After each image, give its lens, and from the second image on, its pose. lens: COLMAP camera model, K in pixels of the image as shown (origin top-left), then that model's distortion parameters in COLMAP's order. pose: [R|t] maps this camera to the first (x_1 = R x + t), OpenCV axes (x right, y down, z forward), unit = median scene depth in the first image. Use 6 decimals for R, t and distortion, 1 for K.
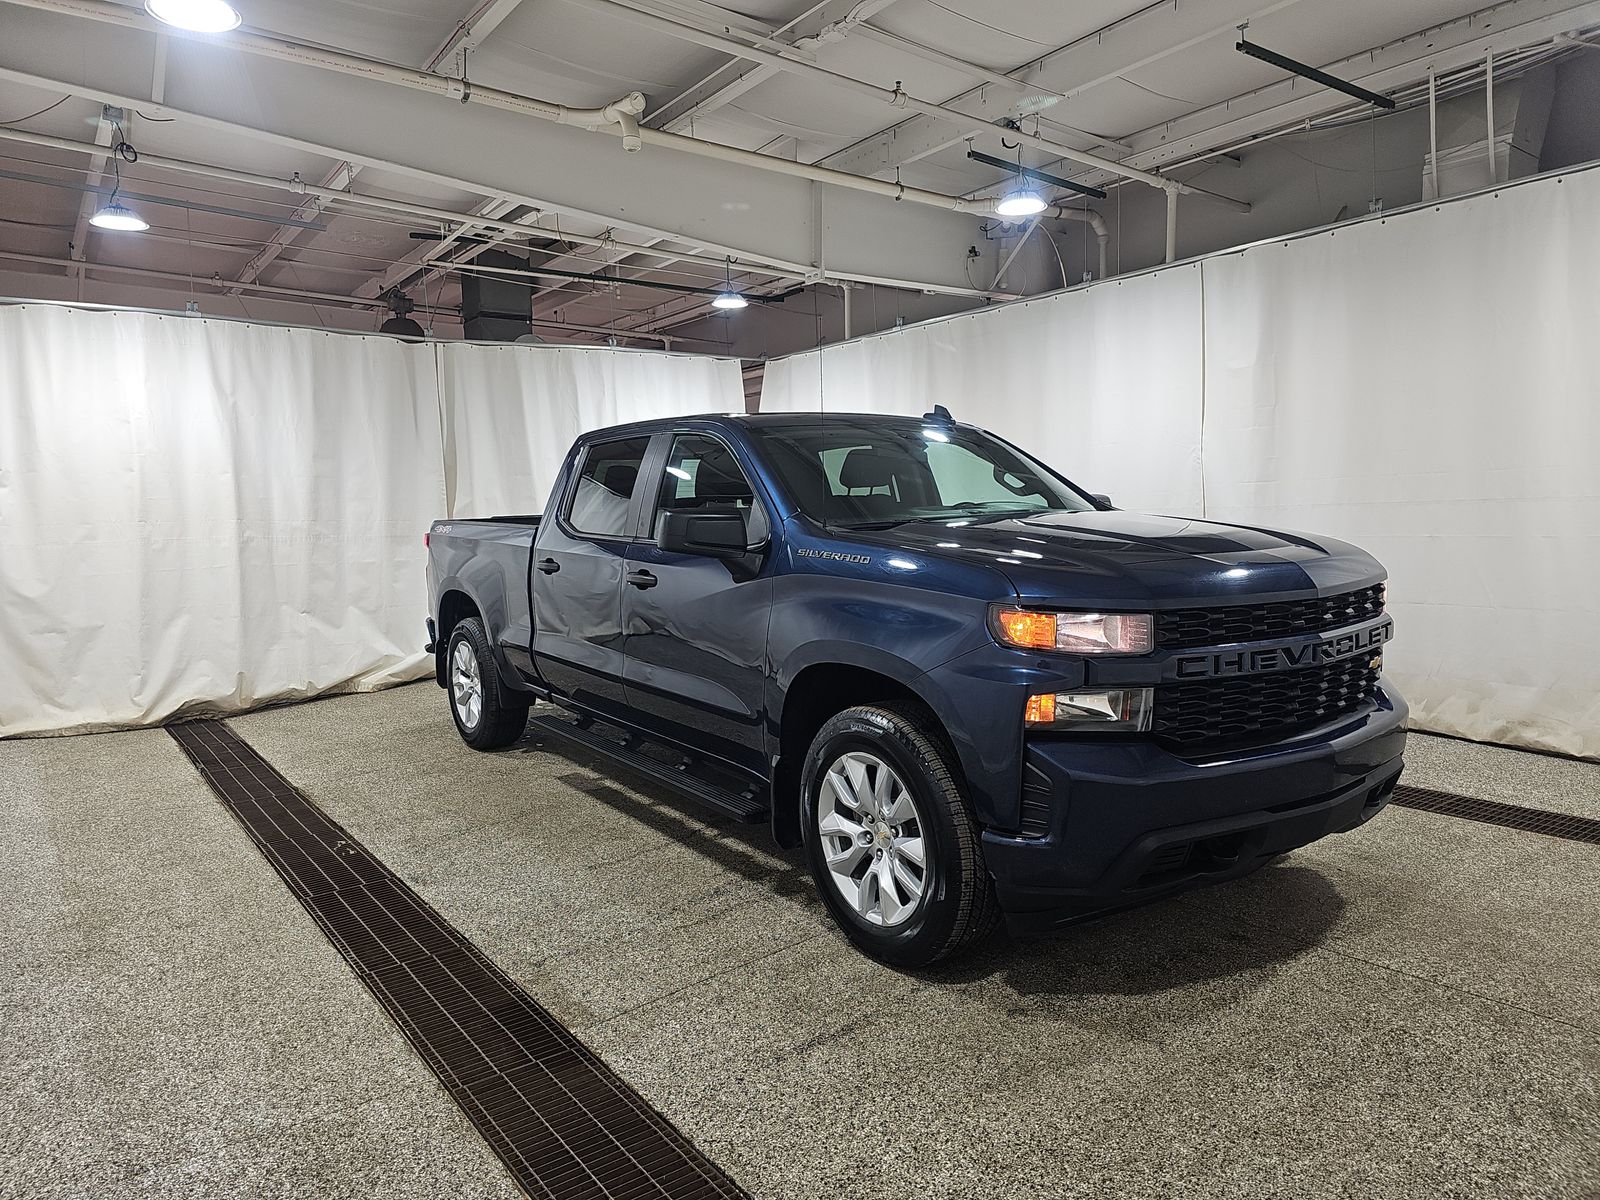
lens RADIAL K [[1058.1, 0, 769.9], [0, 1058.1, 593.2], [0, 0, 1]] dist [0.081009, -0.094612]
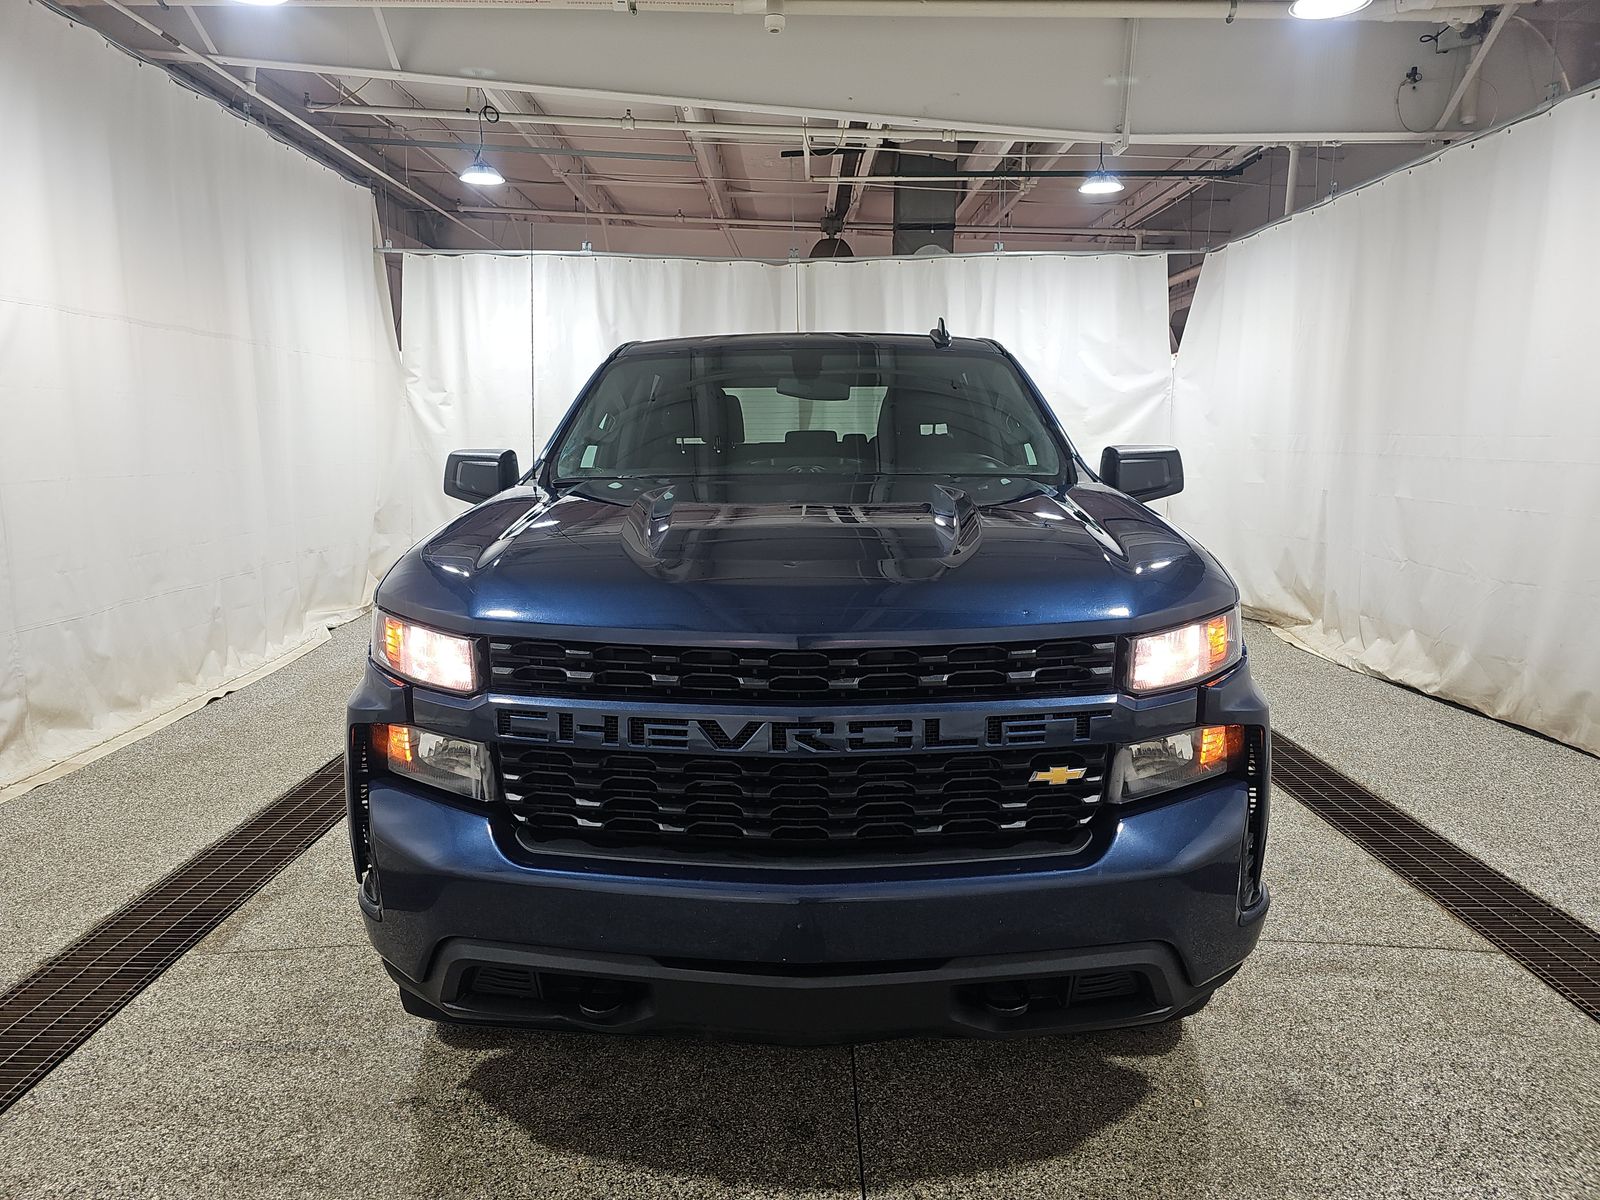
lens RADIAL K [[1052.8, 0, 787.7], [0, 1052.8, 604.2], [0, 0, 1]] dist [0.038438, -0.034436]
pose [[0.804825, 0.123387, -0.580545, 0.345101], [-0.069600, 0.991024, 0.114141, -0.035544], [0.589418, -0.051458, 0.806188, 0.214263]]
